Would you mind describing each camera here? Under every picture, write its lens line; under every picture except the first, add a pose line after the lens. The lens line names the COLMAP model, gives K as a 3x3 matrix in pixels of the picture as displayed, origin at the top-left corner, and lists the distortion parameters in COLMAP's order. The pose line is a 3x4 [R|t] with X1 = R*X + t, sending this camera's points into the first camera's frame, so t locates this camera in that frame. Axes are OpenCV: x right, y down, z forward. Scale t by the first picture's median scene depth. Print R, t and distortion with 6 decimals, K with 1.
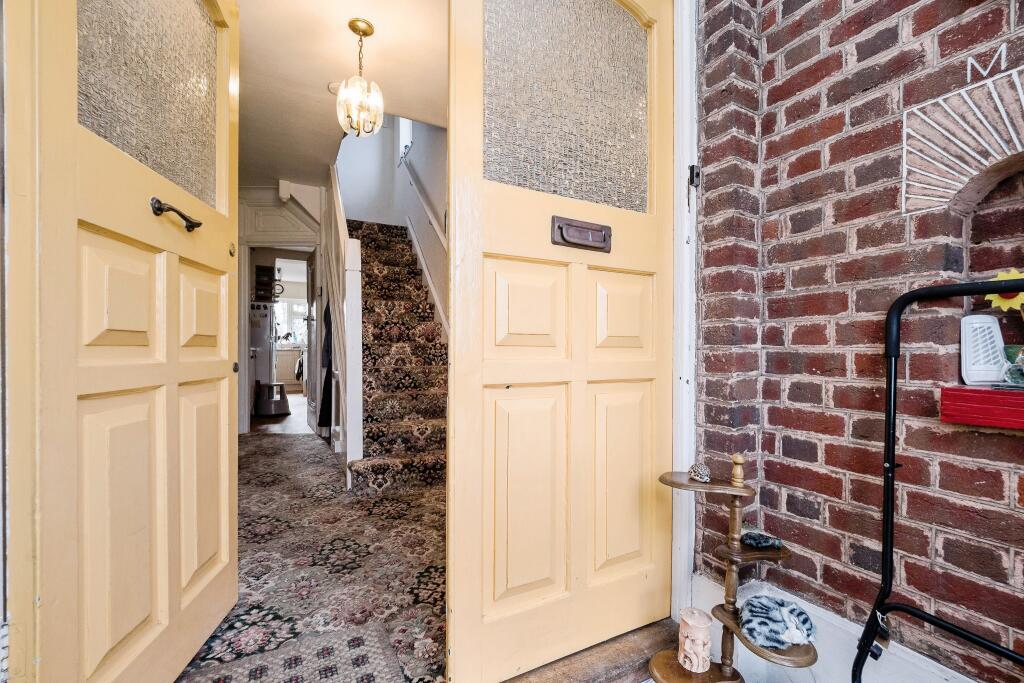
lens RADIAL K [[424.9, 0, 511.0], [0, 424.9, 345.6], [0, 0, 1]] dist [-0.000569, 0.000063]
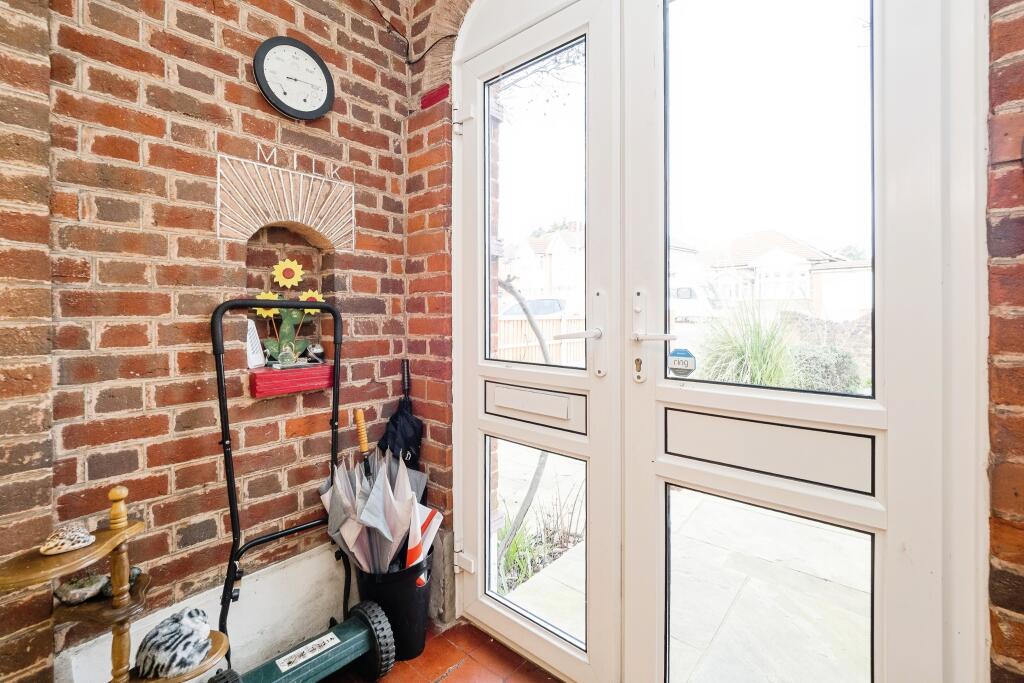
lens RADIAL K [[445.8, 0, 489.8], [0, 445.8, 315.5], [0, 0, 1]] dist [0.000981, 0.000673]
pose [[-0.304977, -0.006873, 0.952335, -0.496645], [0.001313, 0.999970, 0.007638, -0.081486], [-0.952359, 0.003580, -0.304958, 0.578179]]
